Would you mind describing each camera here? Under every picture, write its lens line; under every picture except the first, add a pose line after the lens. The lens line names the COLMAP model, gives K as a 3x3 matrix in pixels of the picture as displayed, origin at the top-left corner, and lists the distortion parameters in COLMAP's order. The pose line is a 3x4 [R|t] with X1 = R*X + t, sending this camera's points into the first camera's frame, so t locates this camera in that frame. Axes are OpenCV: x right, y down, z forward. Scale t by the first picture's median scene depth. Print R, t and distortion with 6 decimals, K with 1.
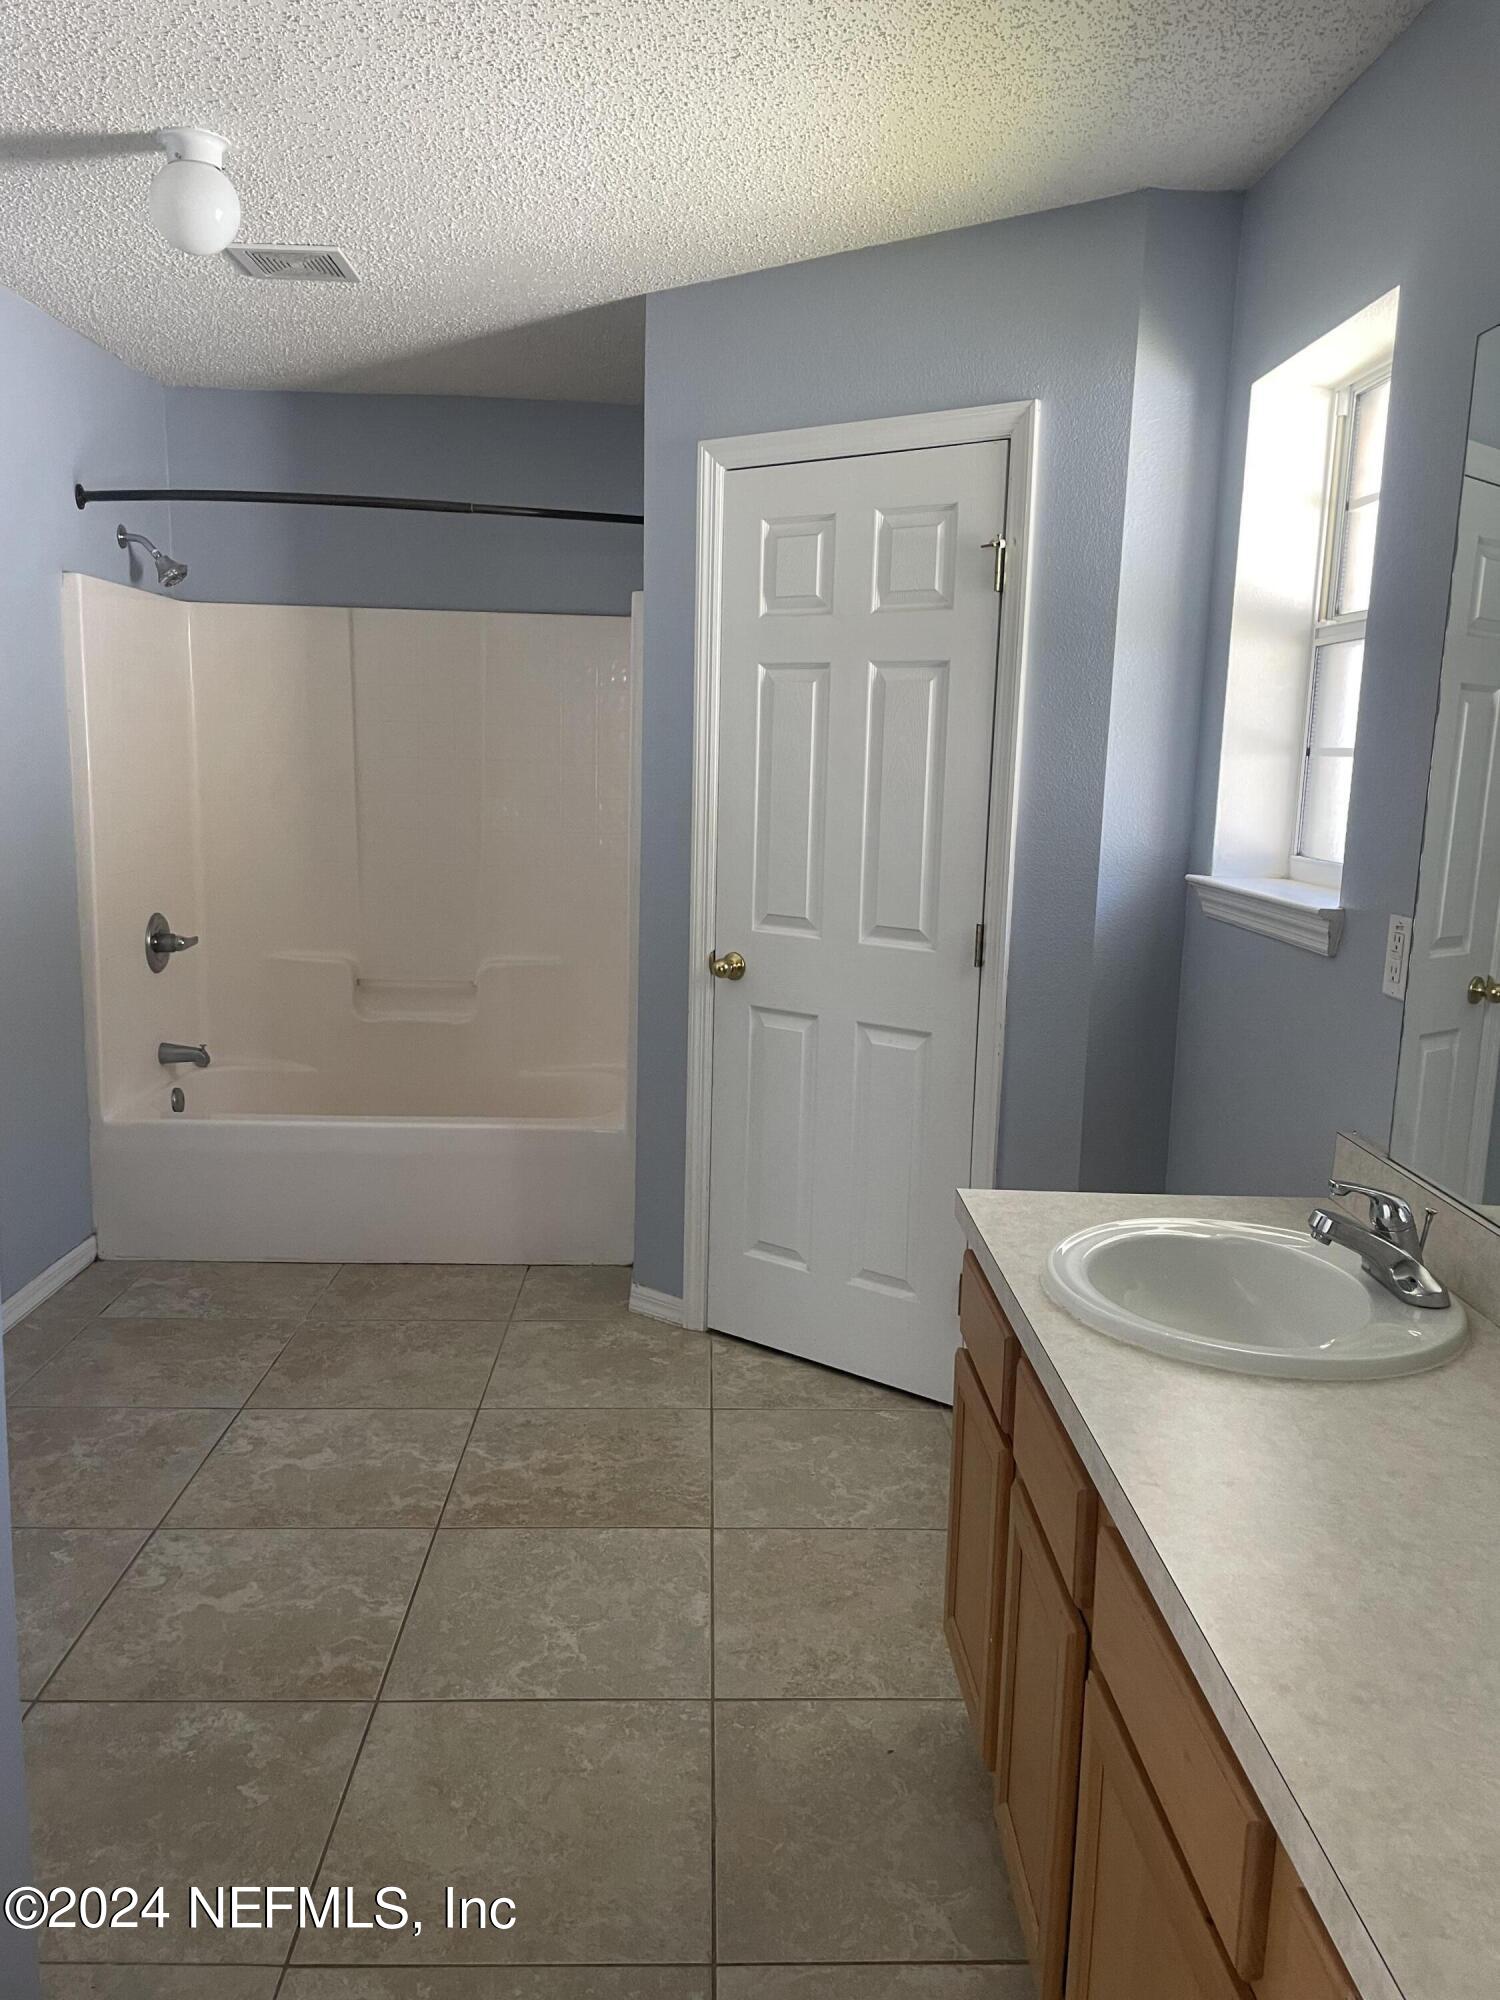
lens RADIAL K [[1504.6, 0, 767.6], [0, 1504.6, 986.3], [0, 0, 1]] dist [0.105919, -0.136288]
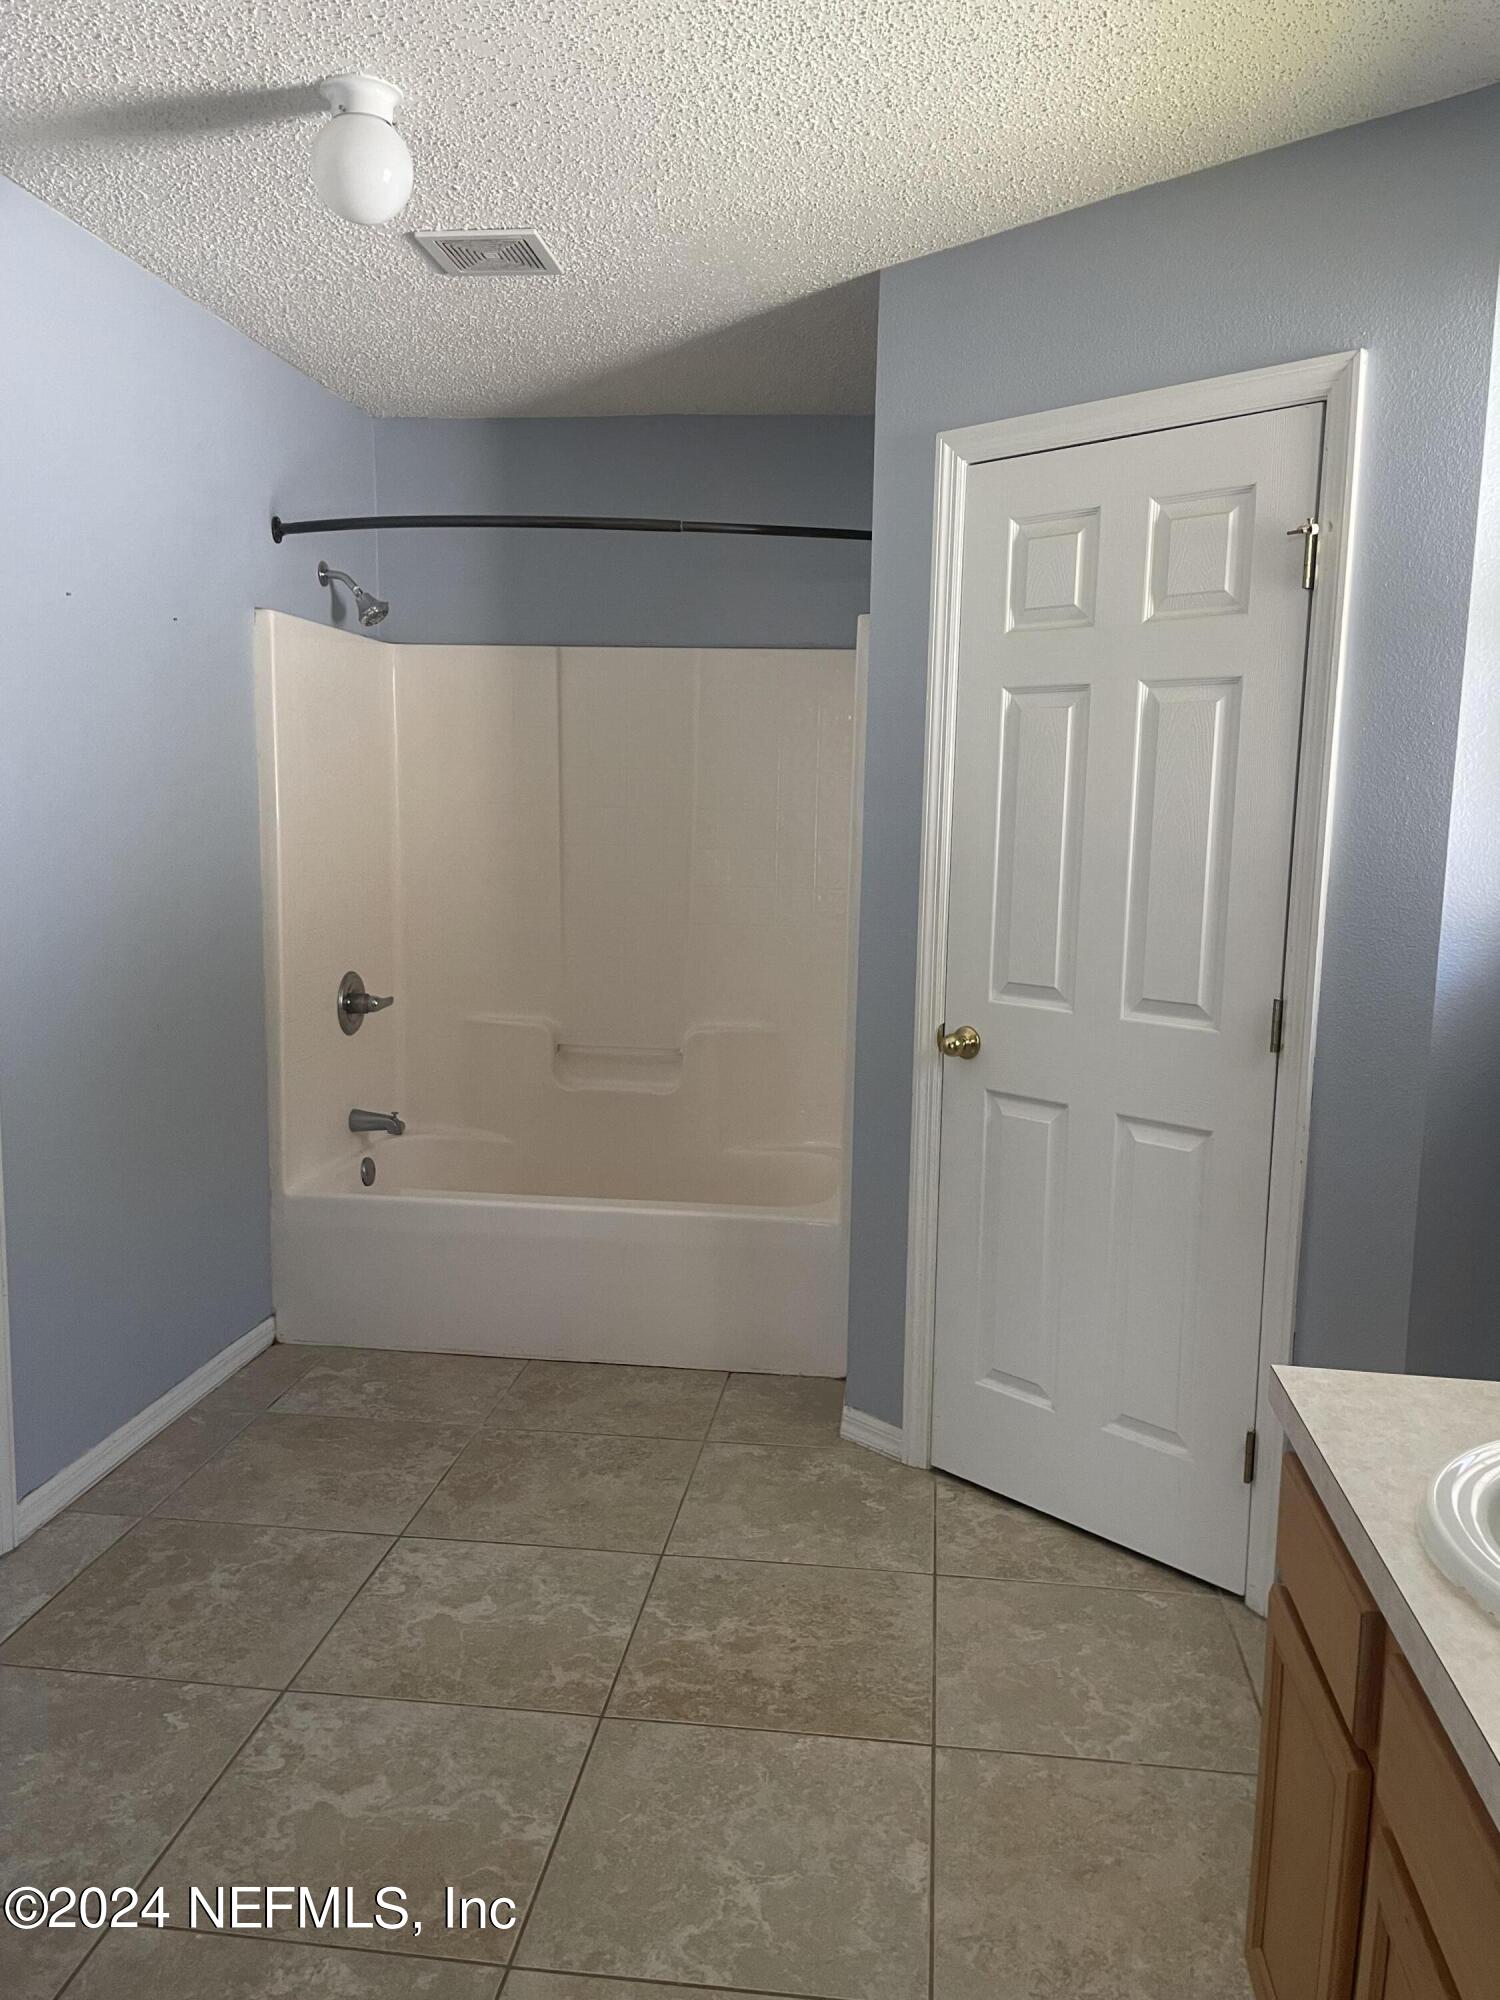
lens RADIAL K [[1504.6, 0, 767.6], [0, 1504.6, 986.3], [0, 0, 1]] dist [0.105919, -0.136288]
pose [[0.988251, 0.013808, -0.152216, -0.004888], [-0.019601, 0.999137, -0.036625, -0.012873], [0.151579, 0.039179, 0.987668, 0.153686]]
